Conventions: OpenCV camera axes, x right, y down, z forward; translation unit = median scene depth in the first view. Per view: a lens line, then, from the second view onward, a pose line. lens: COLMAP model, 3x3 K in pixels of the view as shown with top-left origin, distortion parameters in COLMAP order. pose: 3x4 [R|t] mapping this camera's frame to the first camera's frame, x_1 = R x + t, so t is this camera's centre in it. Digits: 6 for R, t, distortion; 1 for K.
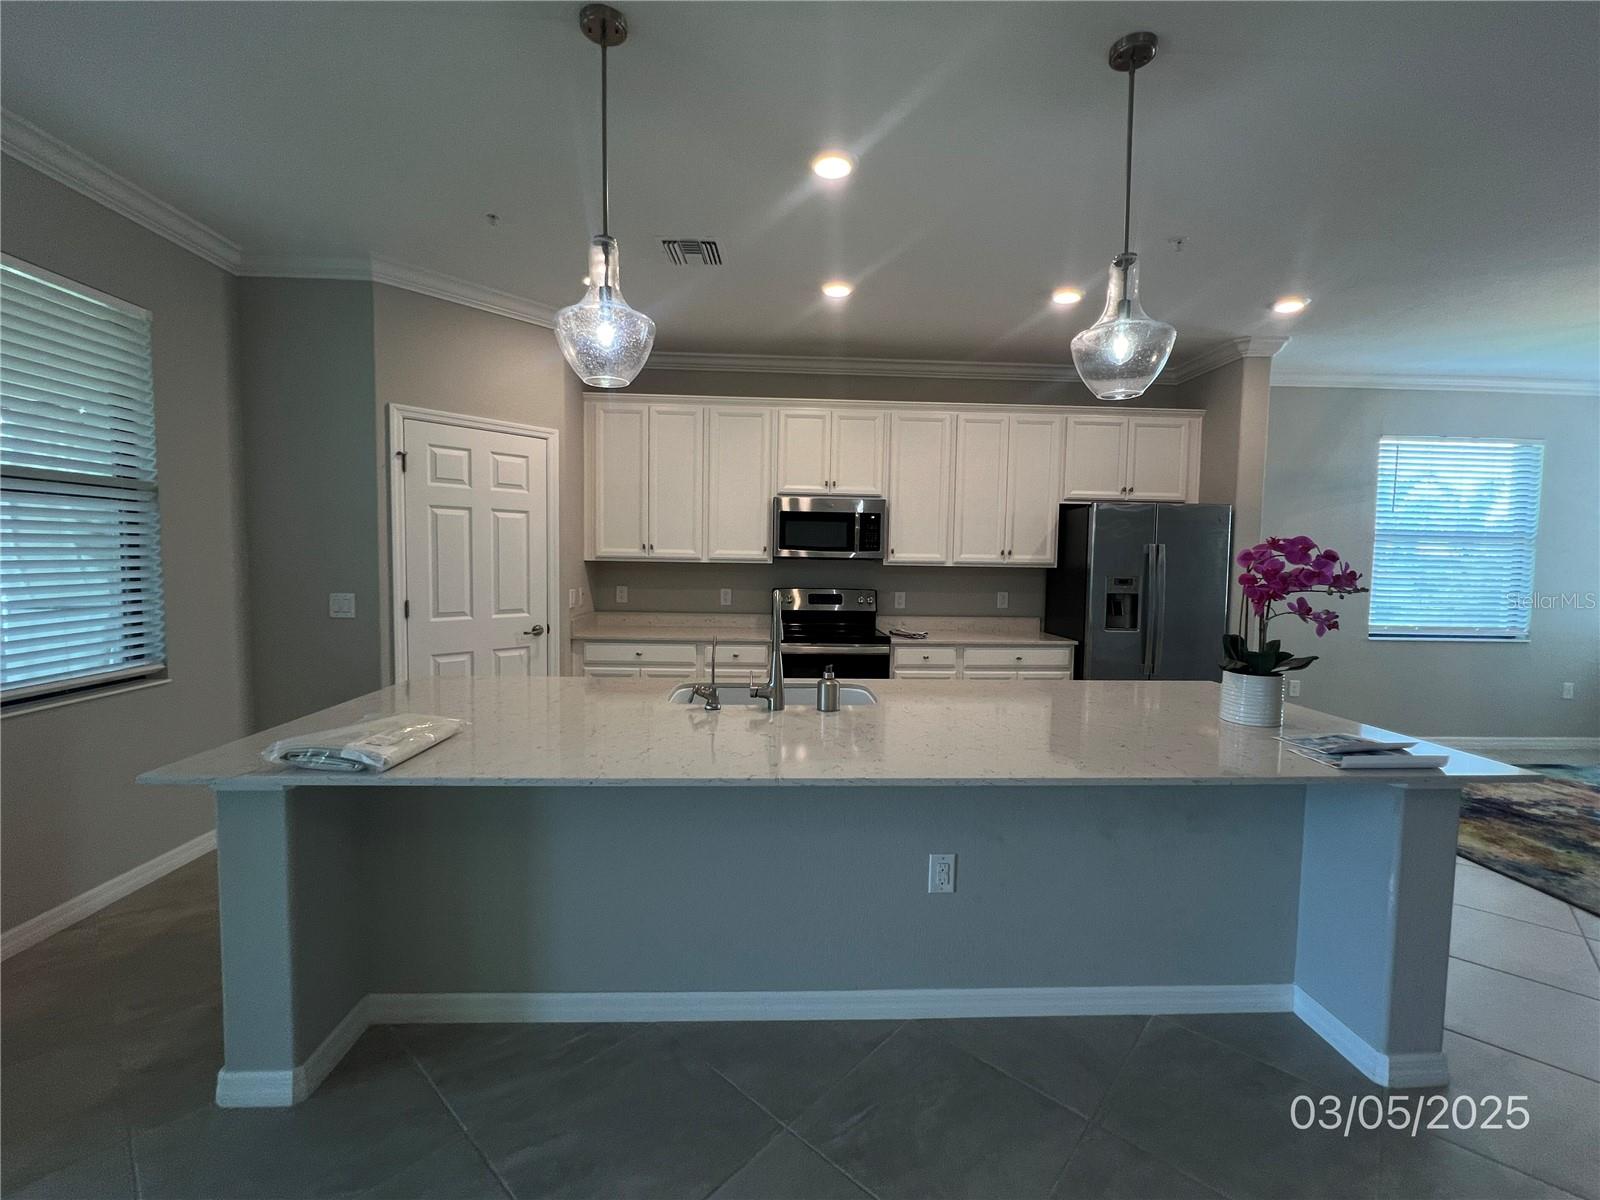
lens RADIAL K [[679.0, 0, 797.8], [0, 679.0, 600.1], [0, 0, 1]] dist [-0.001885, -0.000979]
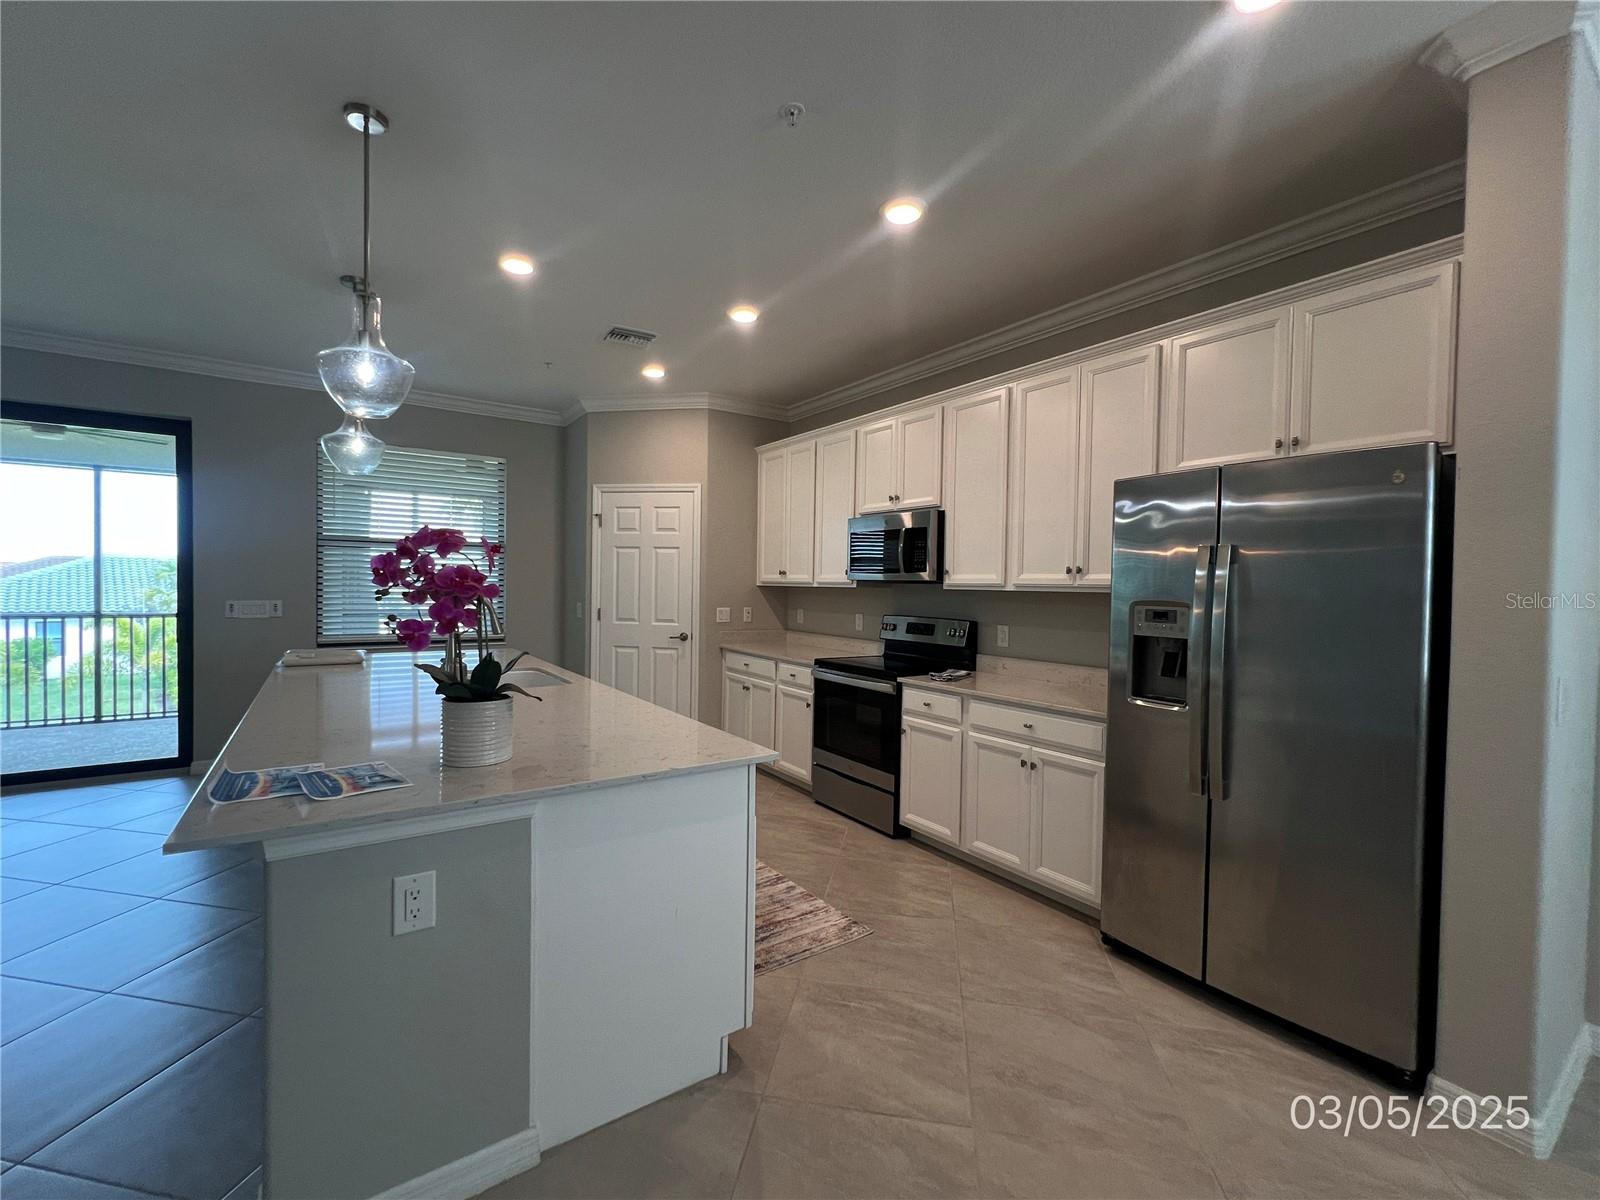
lens RADIAL K [[679.0, 0, 797.4], [0, 679.0, 601.8], [0, 0, 1]] dist [-0.001885, -0.000979]
pose [[0.523944, 0.014051, -0.851637, 0.779541], [-0.066113, 0.997518, -0.024216, -0.005382], [0.849183, 0.068992, 0.523572, 0.450451]]
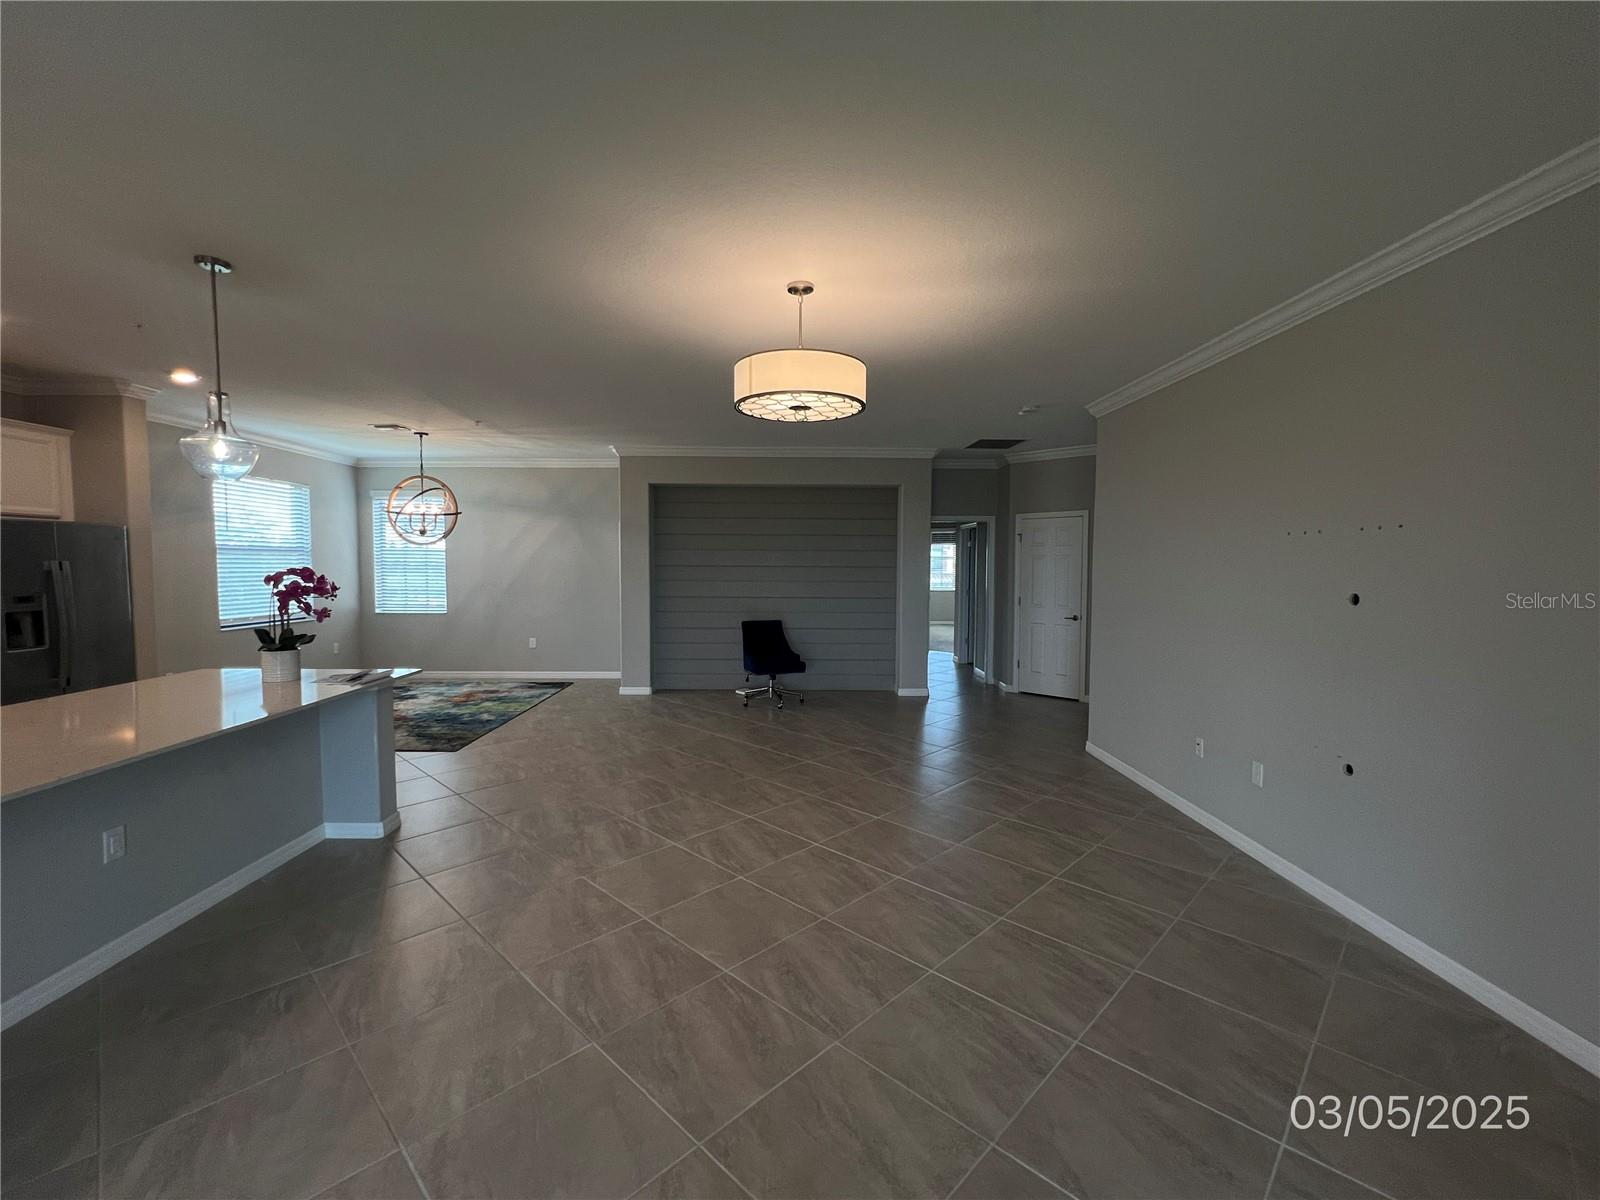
lens RADIAL K [[679.0, 0, 801.6], [0, 679.0, 593.2], [0, 0, 1]] dist [-0.001885, -0.000979]
pose [[0.031522, -0.064113, 0.997445, -0.453634], [0.063489, 0.996054, 0.062017, -0.025176], [-0.997485, 0.061372, 0.035468, -0.157468]]
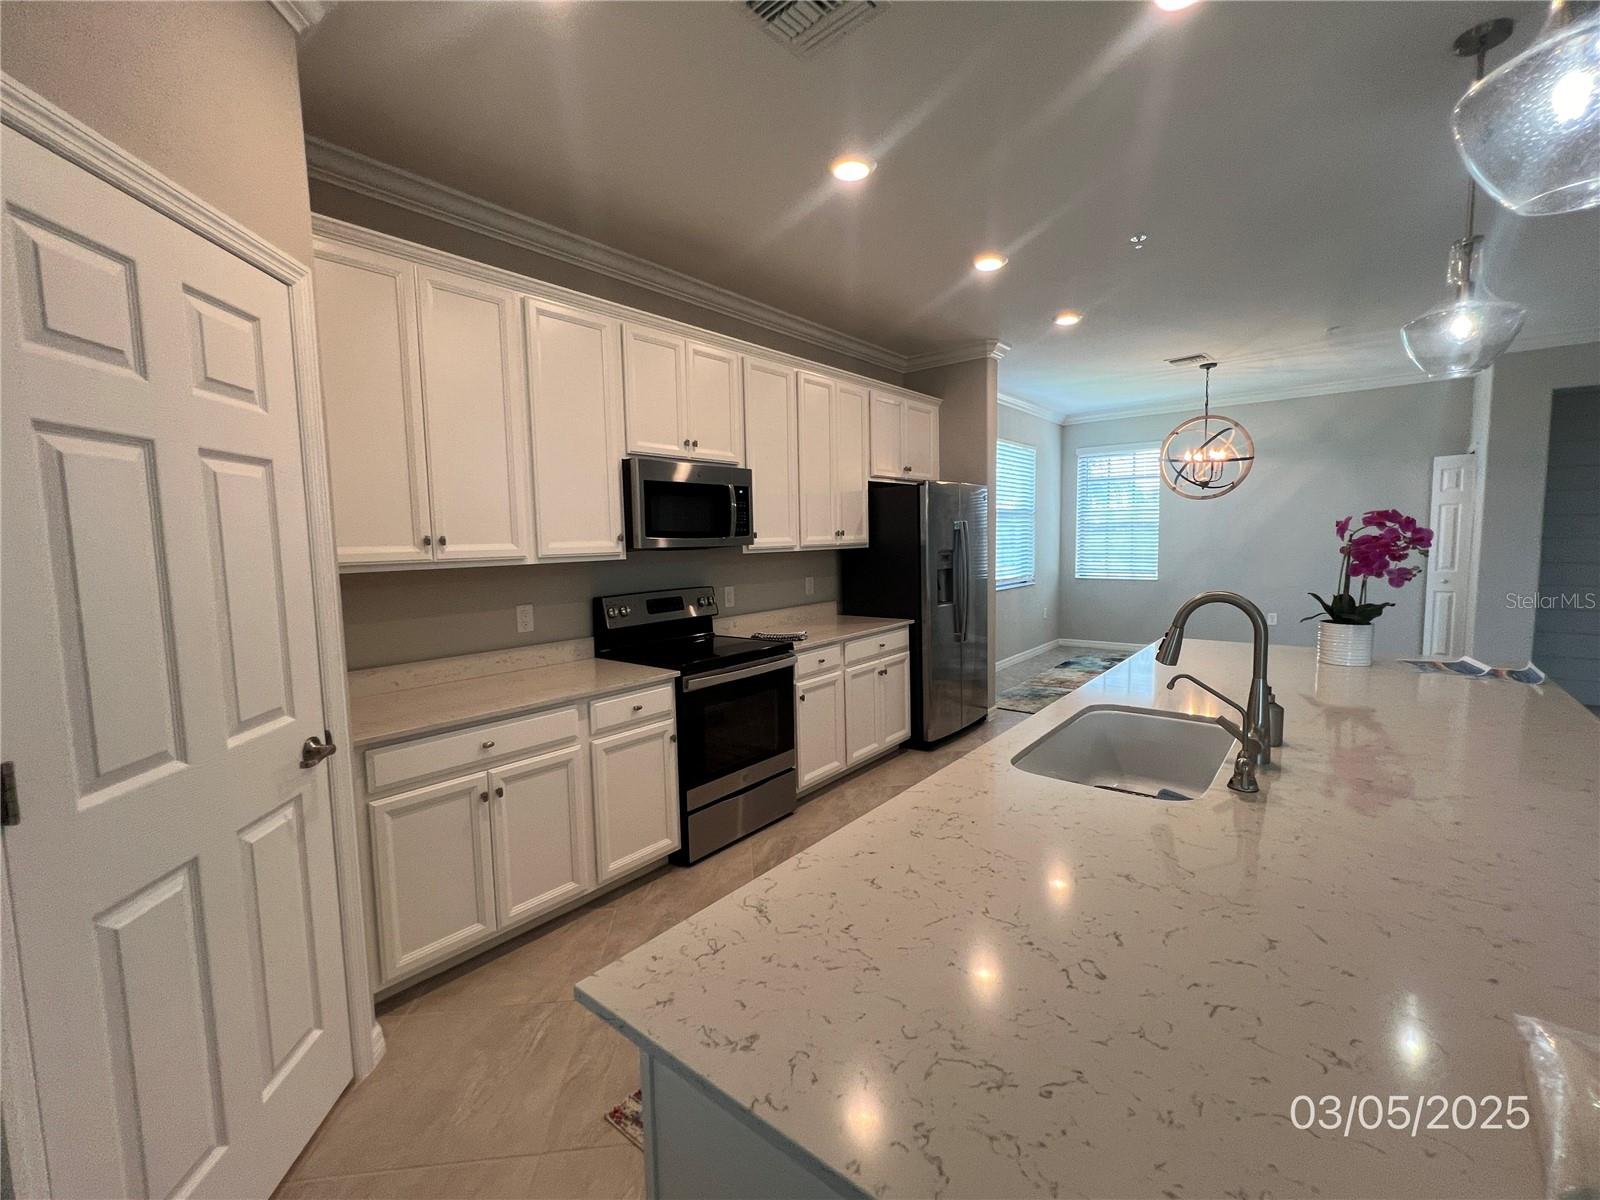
lens RADIAL K [[679.0, 0, 798.0], [0, 679.0, 602.6], [0, 0, 1]] dist [-0.001885, -0.000979]
pose [[0.670874, -0.103525, 0.734310, -0.437586], [0.082229, 0.994486, 0.065081, -0.043921], [-0.736998, 0.016720, 0.675688, 0.454373]]
